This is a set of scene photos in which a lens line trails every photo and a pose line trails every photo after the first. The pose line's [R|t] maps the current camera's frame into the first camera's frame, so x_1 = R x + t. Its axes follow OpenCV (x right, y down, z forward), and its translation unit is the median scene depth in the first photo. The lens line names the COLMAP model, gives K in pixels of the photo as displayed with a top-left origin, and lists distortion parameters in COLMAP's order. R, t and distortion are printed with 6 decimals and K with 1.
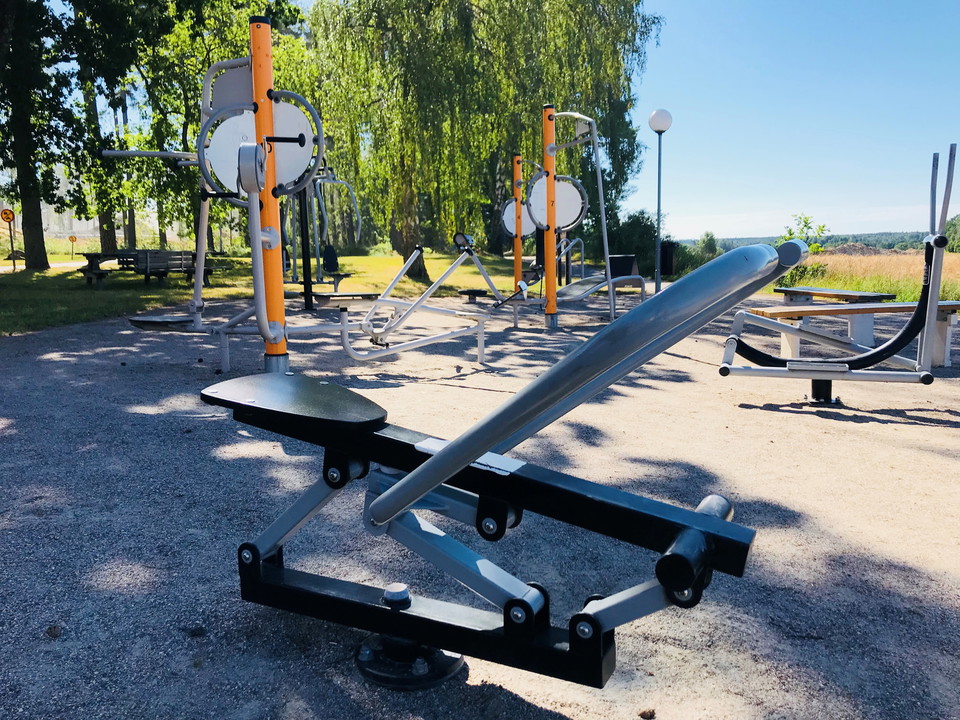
lens RADIAL K [[808.6, 0, 481.0], [0, 808.6, 343.3], [0, 0, 1]] dist [0.051987, -0.051840]
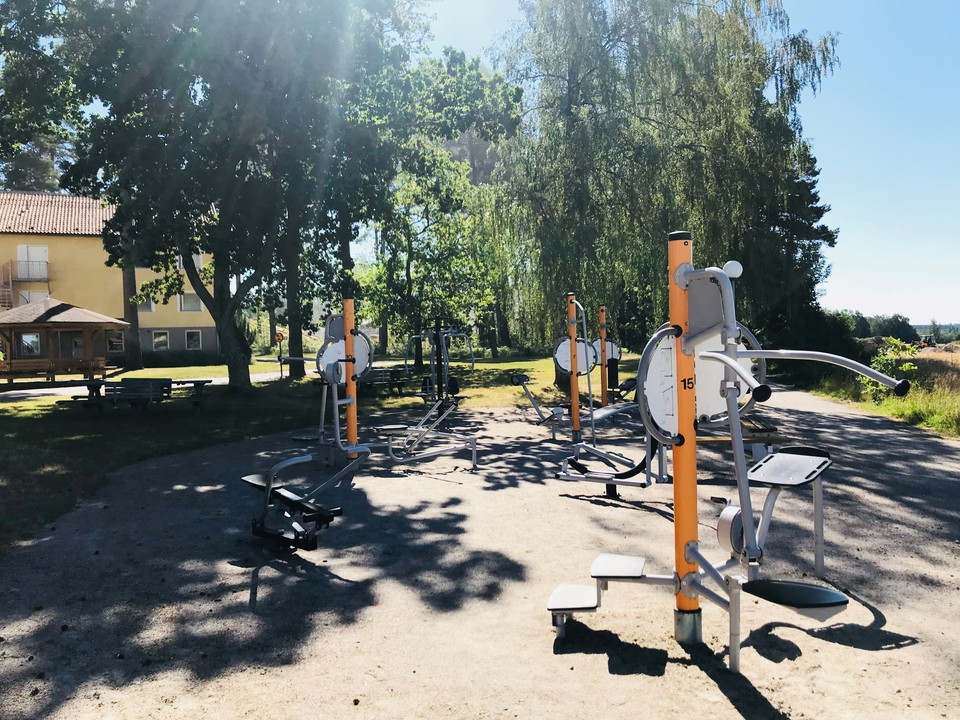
lens RADIAL K [[808.6, 0, 481.0], [0, 808.6, 343.3], [0, 0, 1]] dist [0.051987, -0.051840]
pose [[0.953883, -0.004533, -0.300144, 0.254740], [-0.026372, 0.994754, -0.098838, -0.030752], [0.299018, 0.102195, 0.948760, -0.323266]]
